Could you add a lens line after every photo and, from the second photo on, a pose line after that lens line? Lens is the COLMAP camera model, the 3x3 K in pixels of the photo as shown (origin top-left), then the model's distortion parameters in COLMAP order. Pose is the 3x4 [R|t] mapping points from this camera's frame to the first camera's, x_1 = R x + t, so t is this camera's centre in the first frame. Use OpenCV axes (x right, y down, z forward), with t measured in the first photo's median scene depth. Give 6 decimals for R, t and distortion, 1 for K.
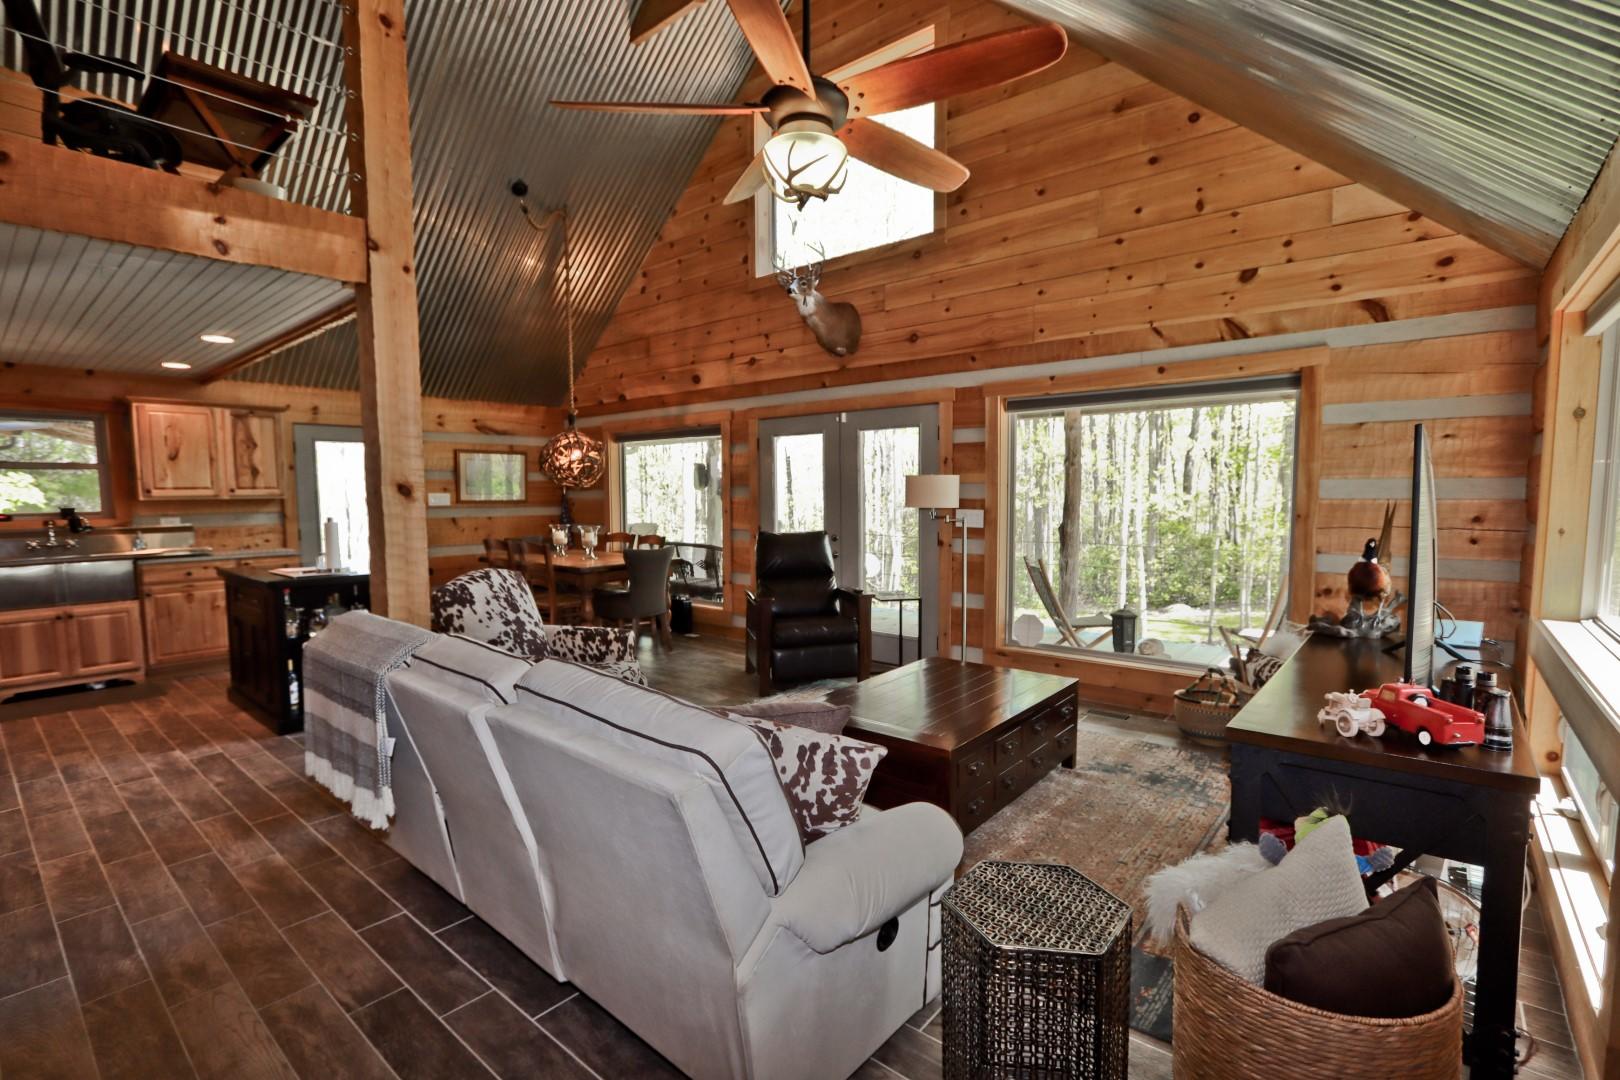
lens RADIAL K [[744.4, 0, 807.2], [0, 744.4, 543.9], [0, 0, 1]] dist [-0.021687, 0.003878]
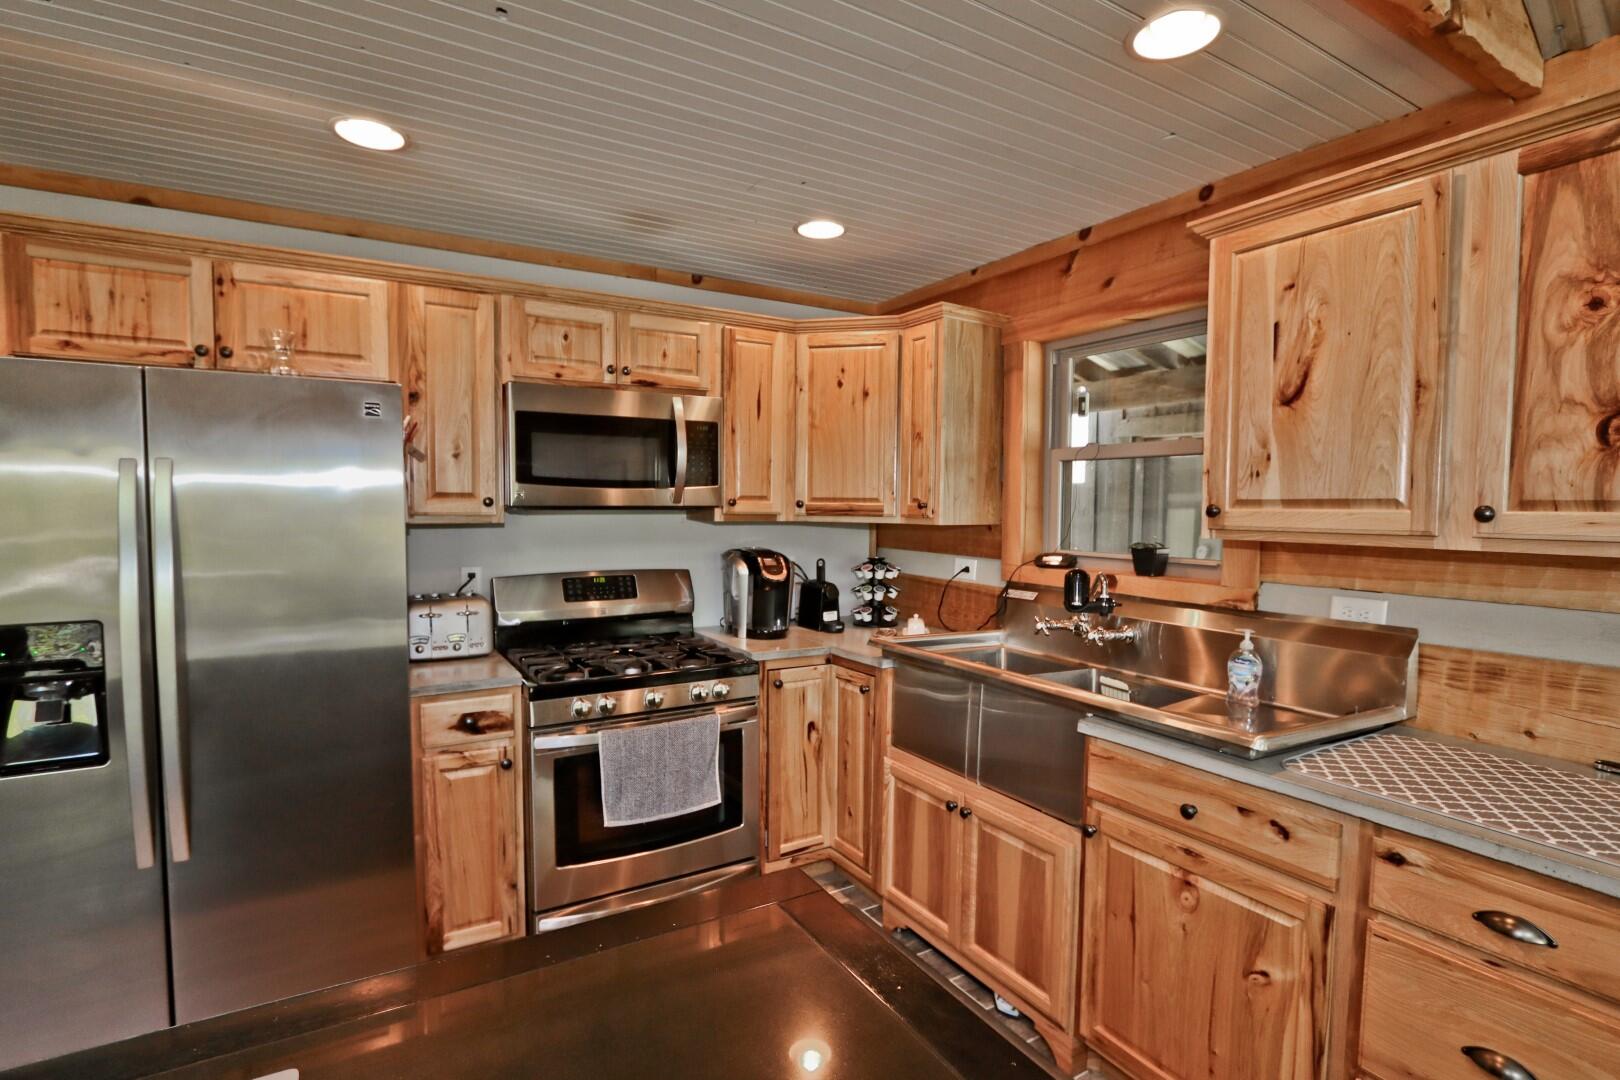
lens RADIAL K [[785.3, 0, 808.7], [0, 785.3, 547.1], [0, 0, 1]] dist [-0.010291, -0.000276]
pose [[-0.330517, 0.057904, -0.942022, -0.534605], [-0.077238, 0.993109, 0.088144, -0.074587], [0.940634, 0.101893, -0.323767, 0.971071]]
